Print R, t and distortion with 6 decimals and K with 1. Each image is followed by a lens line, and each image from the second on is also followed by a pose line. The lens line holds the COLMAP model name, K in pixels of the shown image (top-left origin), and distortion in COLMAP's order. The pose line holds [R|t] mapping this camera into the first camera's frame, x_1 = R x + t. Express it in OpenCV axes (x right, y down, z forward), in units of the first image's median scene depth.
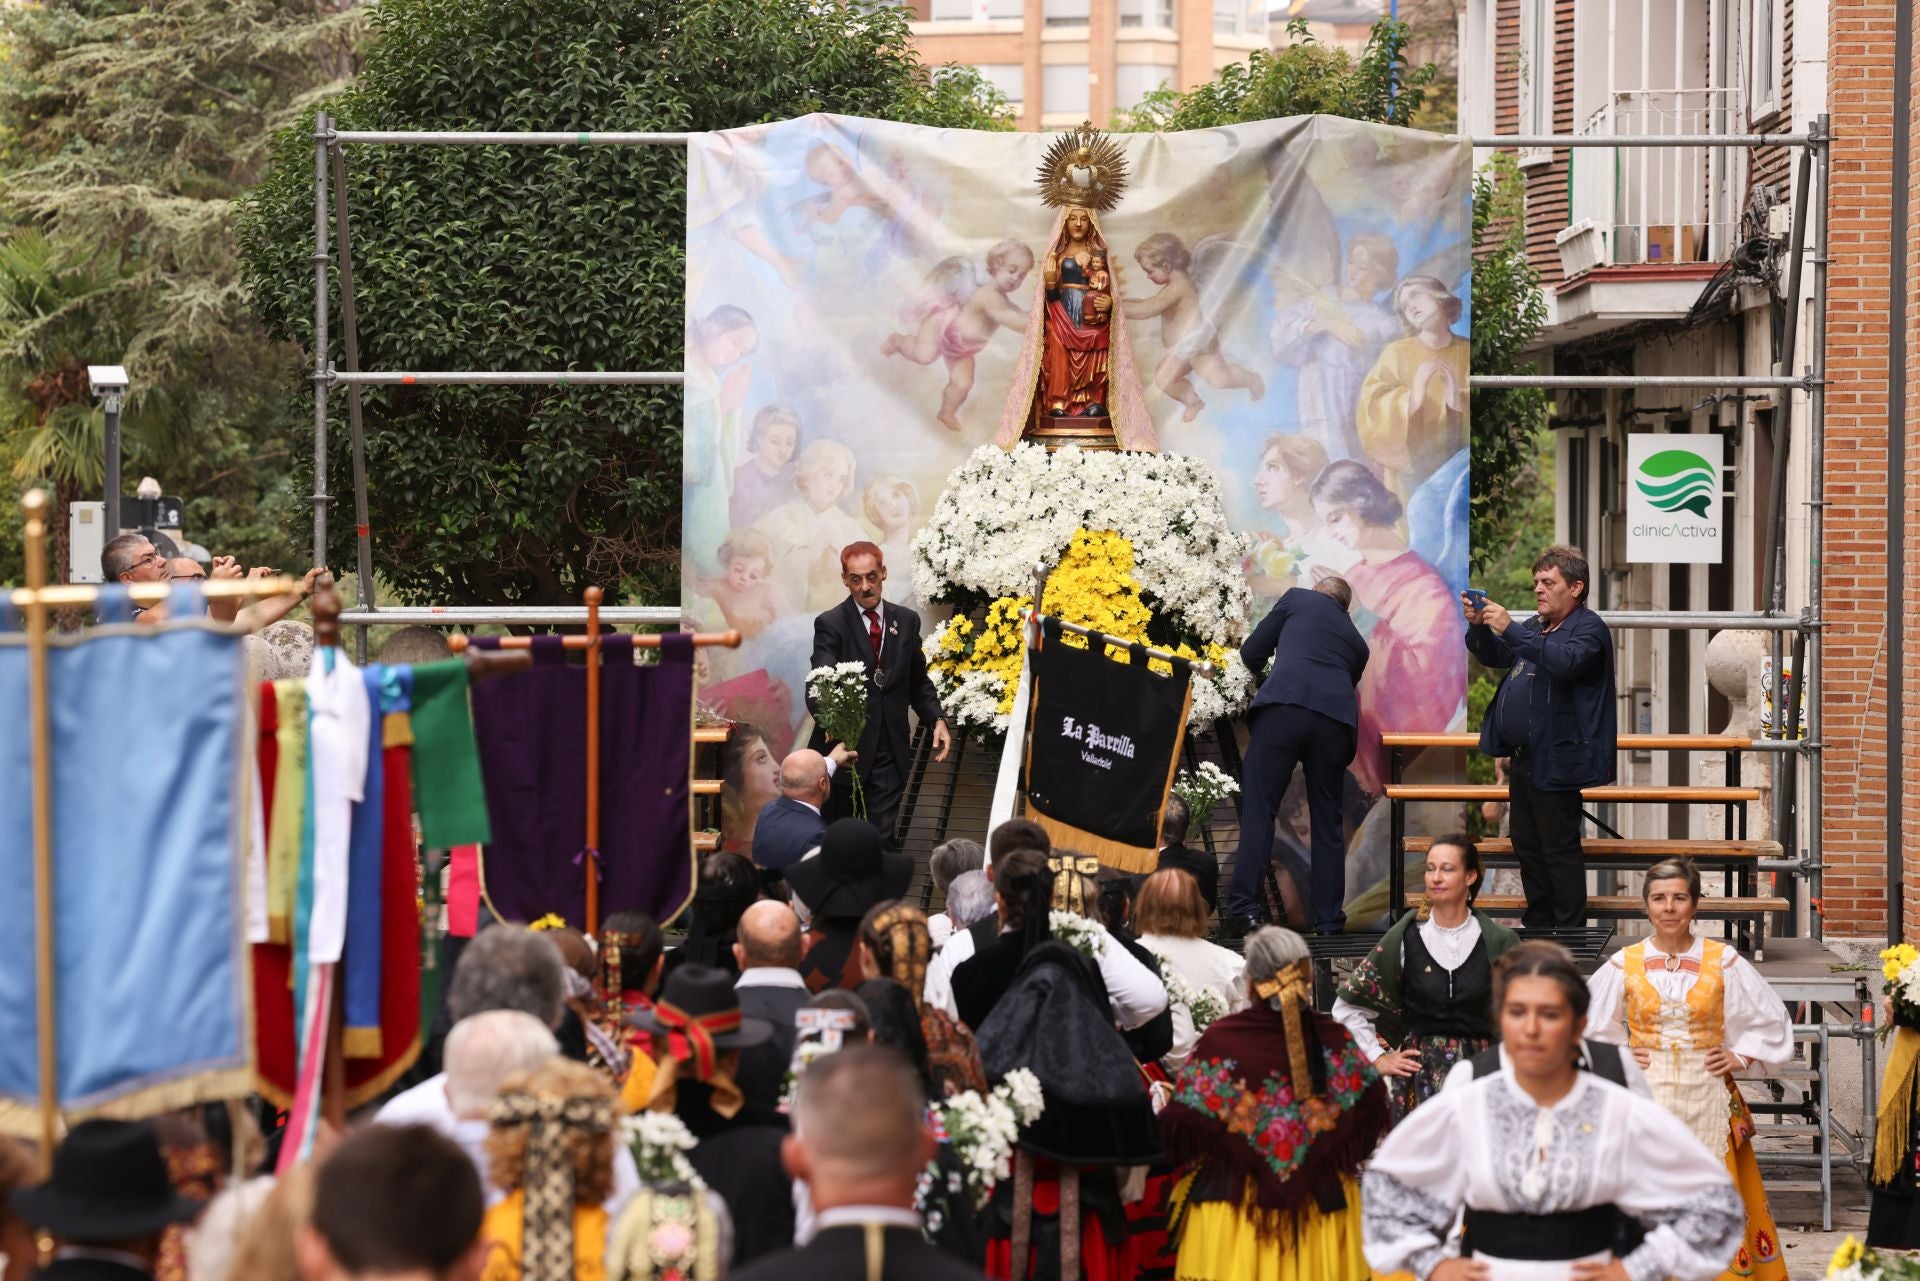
lens RADIAL K [[8027.5, 0, 913.5], [0, 8027.5, 604.7], [0, 0, 1]] dist [0.532118, 11.890488]
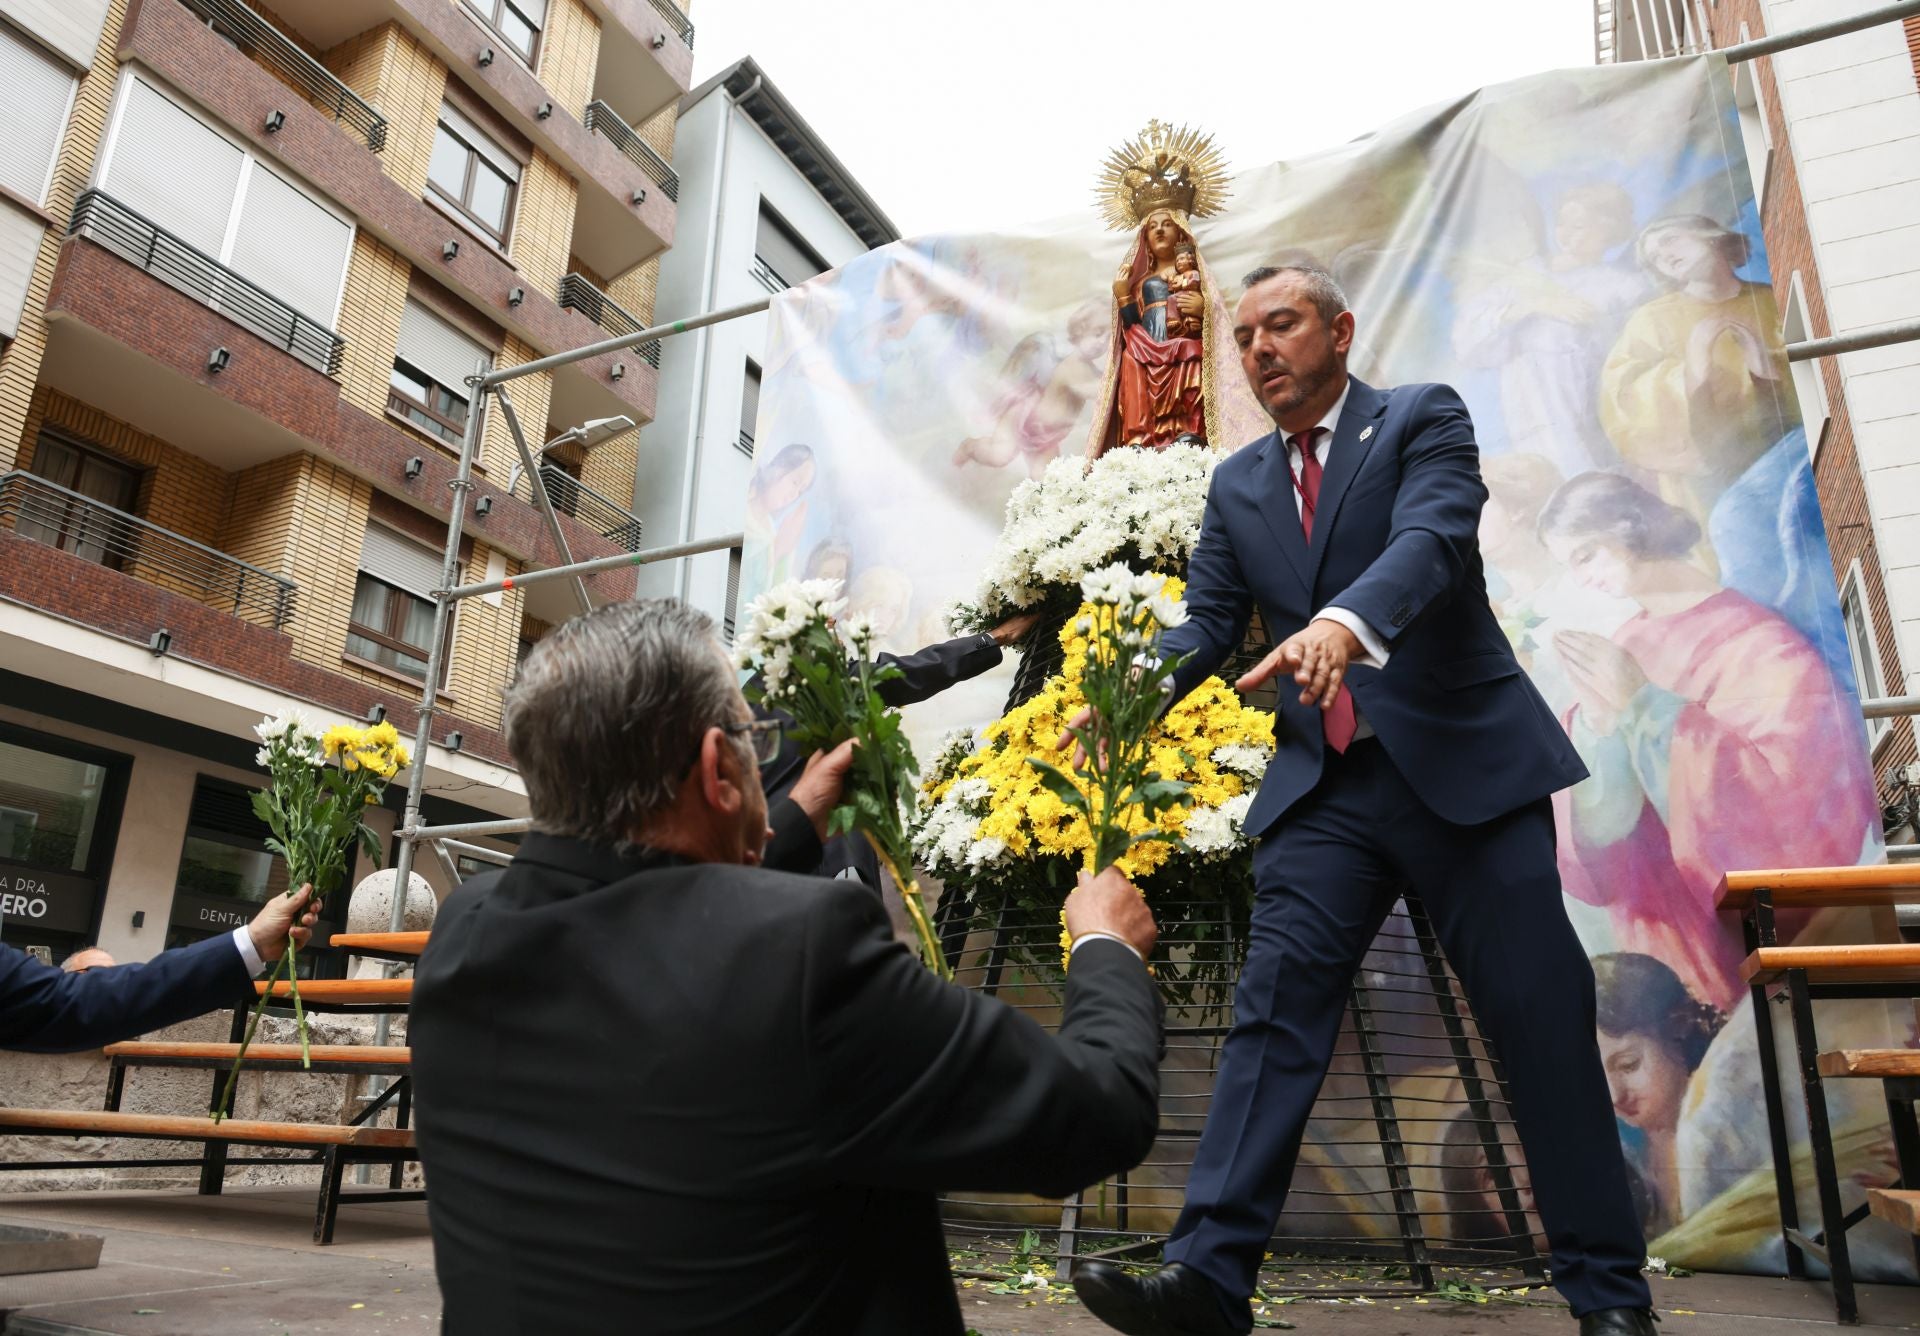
lens RADIAL K [[1371.6, 0, 960.0], [0, 1371.6, 668.0], [0, 0, 1]] dist [-0.032343, 0.003726]
pose [[0.917666, -0.111202, -0.381476, 0.047140], [-0.020968, 0.945152, -0.325956, 0.033074], [0.396800, 0.307117, 0.865002, 0.888254]]
